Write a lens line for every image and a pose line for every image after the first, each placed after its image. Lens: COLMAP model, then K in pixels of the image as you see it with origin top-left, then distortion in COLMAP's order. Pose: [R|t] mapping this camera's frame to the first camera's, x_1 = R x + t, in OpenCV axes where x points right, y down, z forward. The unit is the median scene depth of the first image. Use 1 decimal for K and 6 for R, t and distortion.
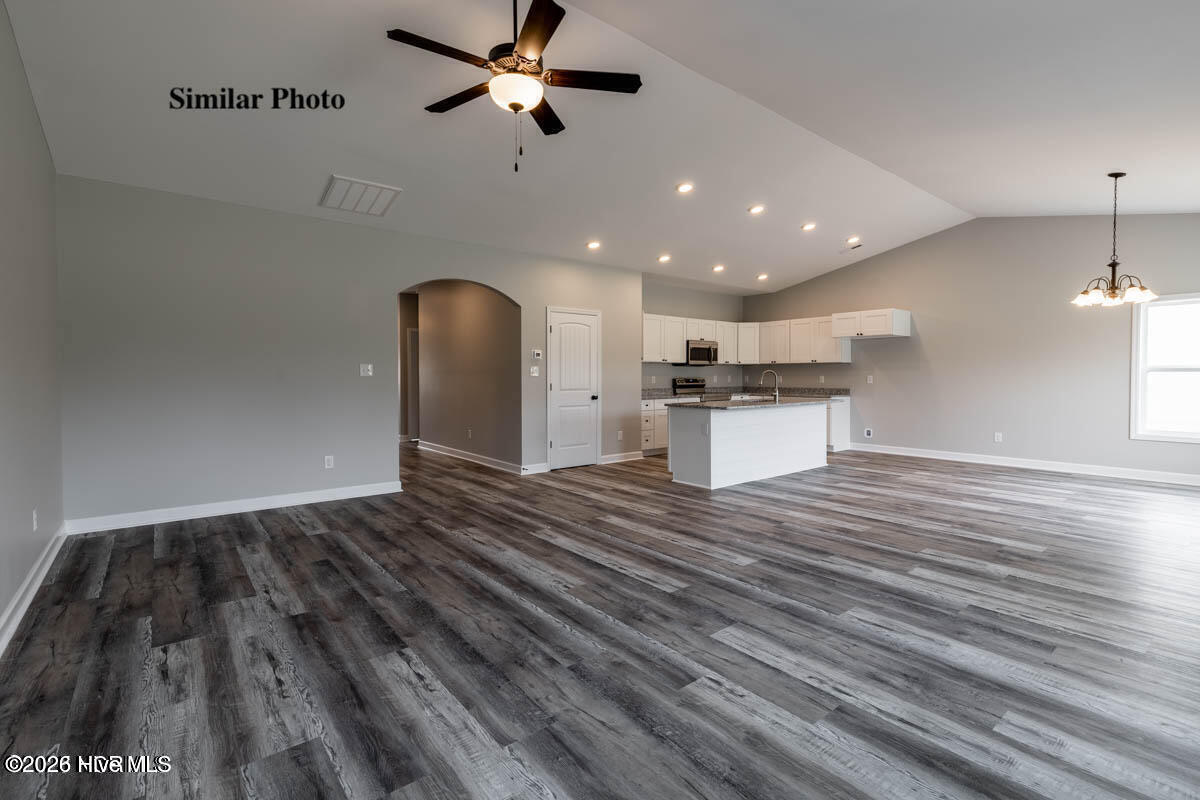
lens RADIAL K [[558.5, 0, 591.6], [0, 558.5, 389.8], [0, 0, 1]] dist [0.004147, -0.000661]
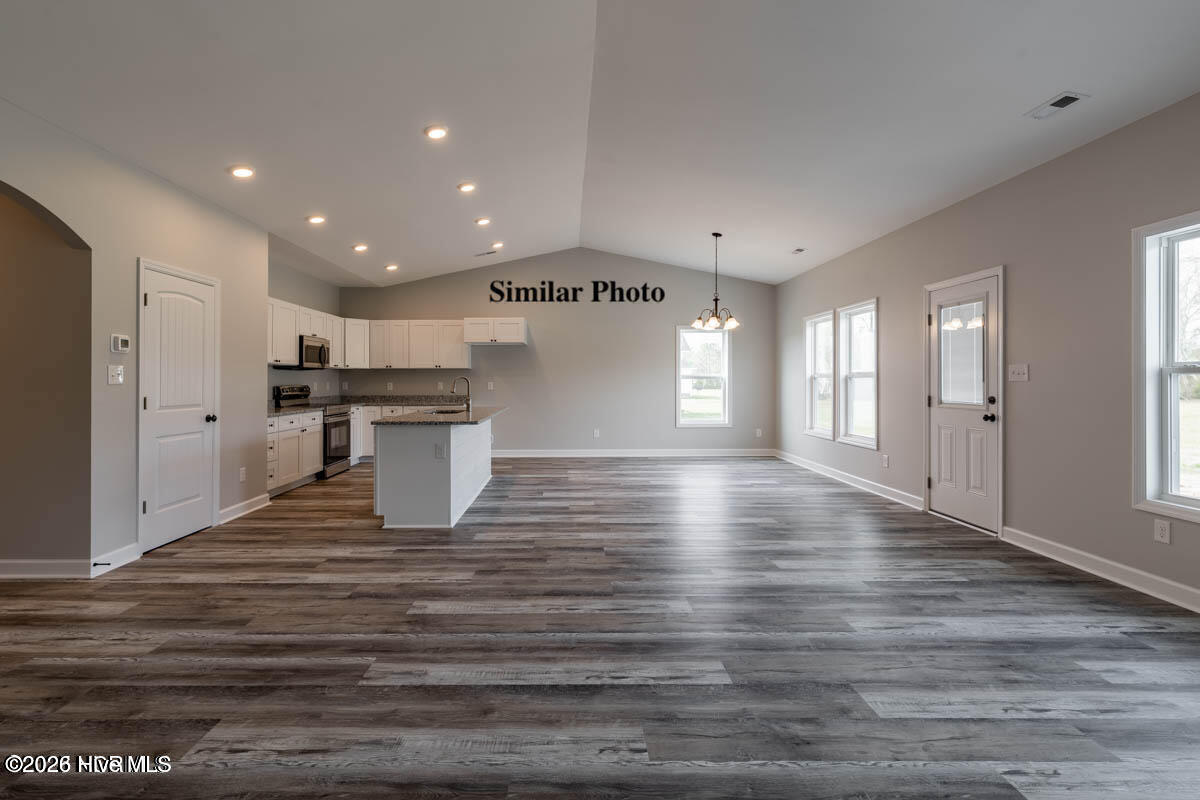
lens RADIAL K [[558.5, 0, 575.4], [0, 558.5, 378.8], [0, 0, 1]] dist [0.004147, -0.000661]
pose [[0.612768, 0.002936, 0.790258, -0.341134], [0.022315, 0.999530, -0.021017, -0.010748], [-0.789948, 0.030513, 0.612414, 0.436657]]
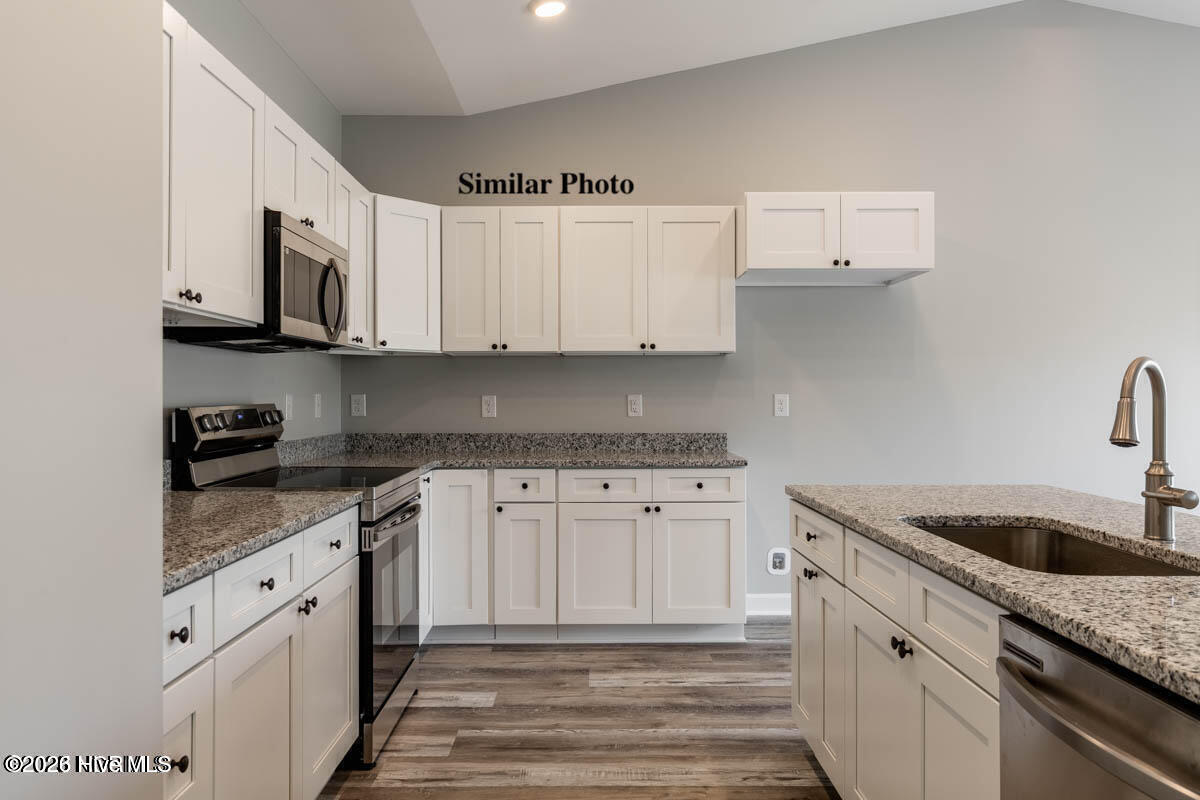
lens RADIAL K [[874.7, 0, 591.4], [0, 874.7, 389.4], [0, 0, 1]] dist [-0.005705, -0.002255]
pose [[0.618987, 0.004713, 0.785387, 0.004988], [0.020658, 0.999538, -0.022280, -0.030943], [-0.785129, 0.030015, 0.618604, 1.267500]]
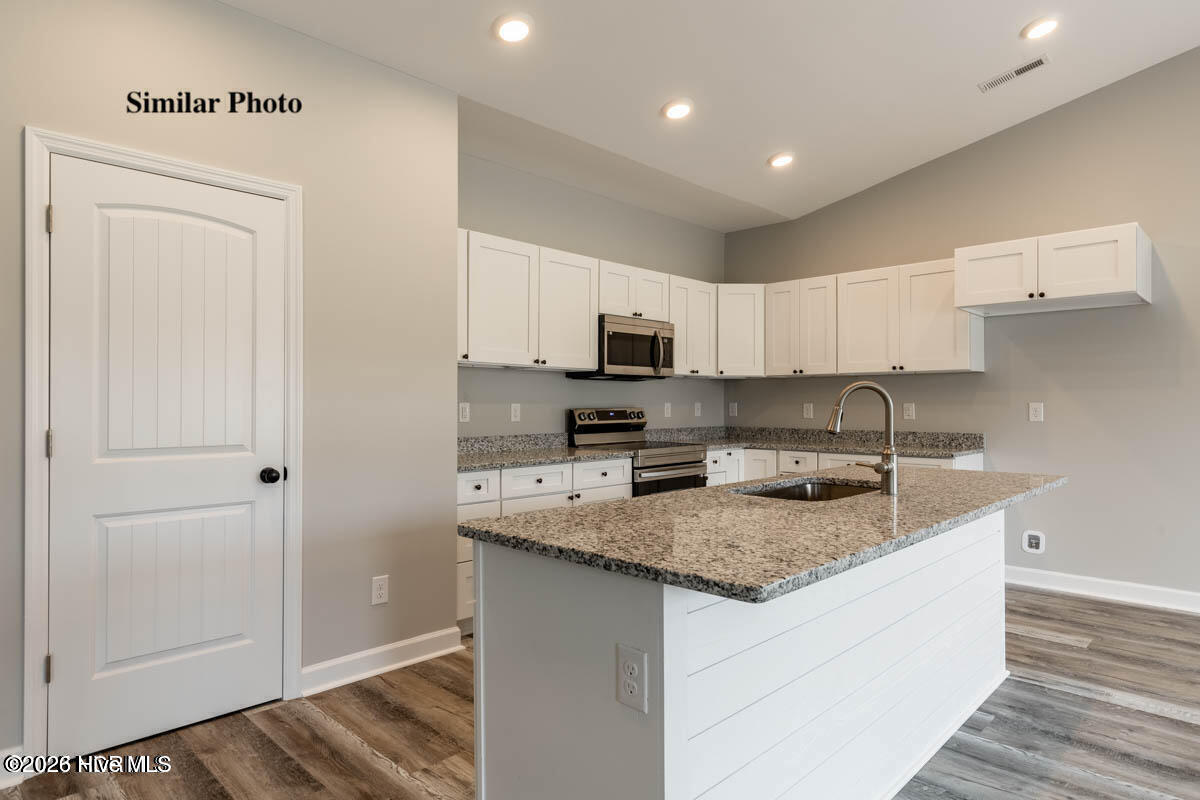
lens RADIAL K [[692.1, 0, 595.4], [0, 692.1, 403.6], [0, 0, 1]] dist [0.005127, 0.000568]
pose [[0.992496, 0.001254, 0.122275, 0.186819], [0.001958, 0.999656, -0.026140, -0.019987], [-0.122265, 0.026183, 0.992152, 0.887740]]
